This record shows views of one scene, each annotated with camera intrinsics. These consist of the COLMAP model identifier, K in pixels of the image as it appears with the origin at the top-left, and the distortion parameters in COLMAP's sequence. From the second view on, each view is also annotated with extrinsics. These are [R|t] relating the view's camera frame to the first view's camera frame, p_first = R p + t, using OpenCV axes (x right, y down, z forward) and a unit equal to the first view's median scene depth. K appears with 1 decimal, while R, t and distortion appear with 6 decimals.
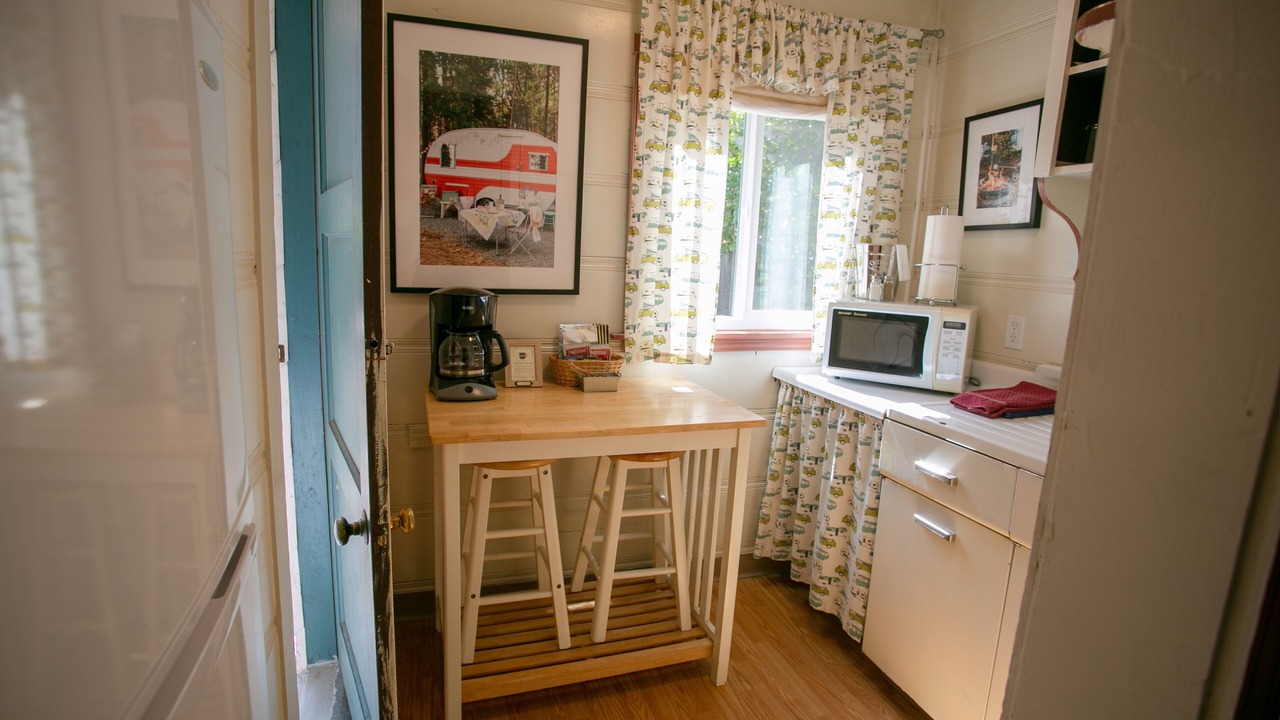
lens RADIAL K [[621.3, 0, 640.0], [0, 621.3, 360.0], [0, 0, 1]] dist [-0.062006, 0.031846]
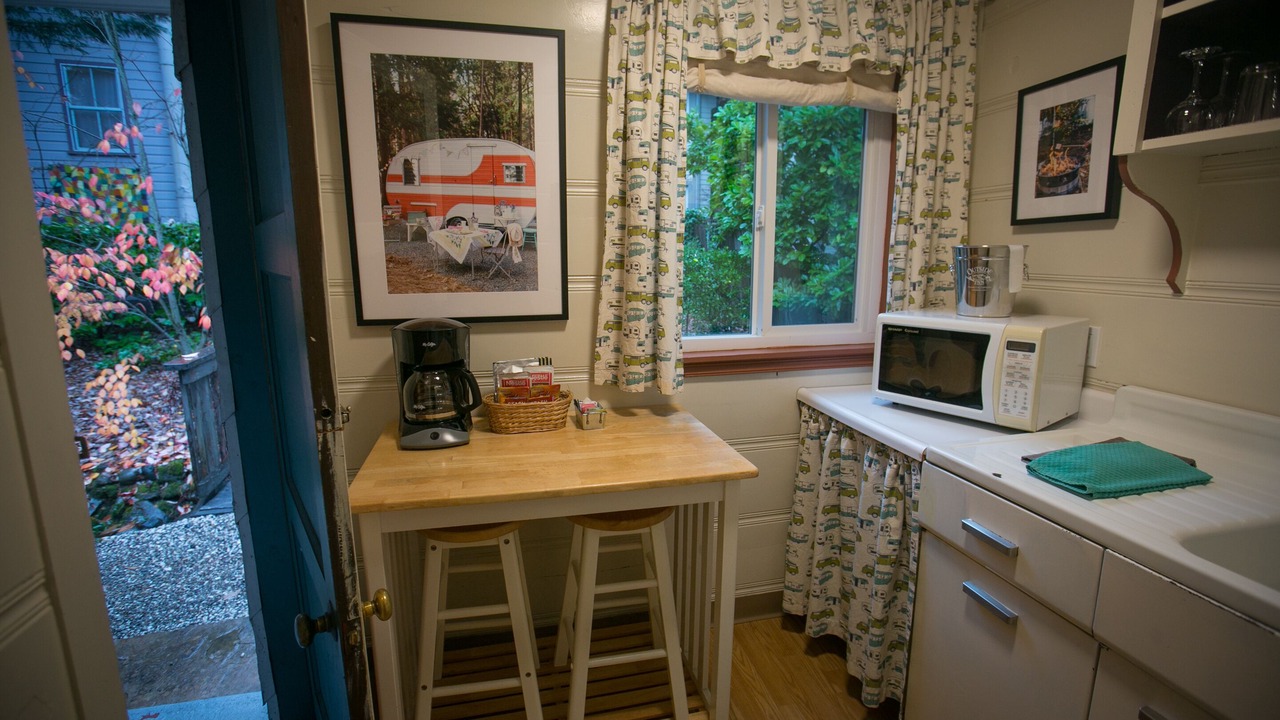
lens RADIAL K [[546.2, 0, 633.6], [0, 546.2, 355.6], [0, 0, 1]] dist [-0.021680, -0.000071]
pose [[0.994441, -0.027320, -0.101692, 0.081404], [0.027371, 0.999625, -0.000899, -0.052326], [0.101679, -0.001889, 0.994815, 0.234264]]
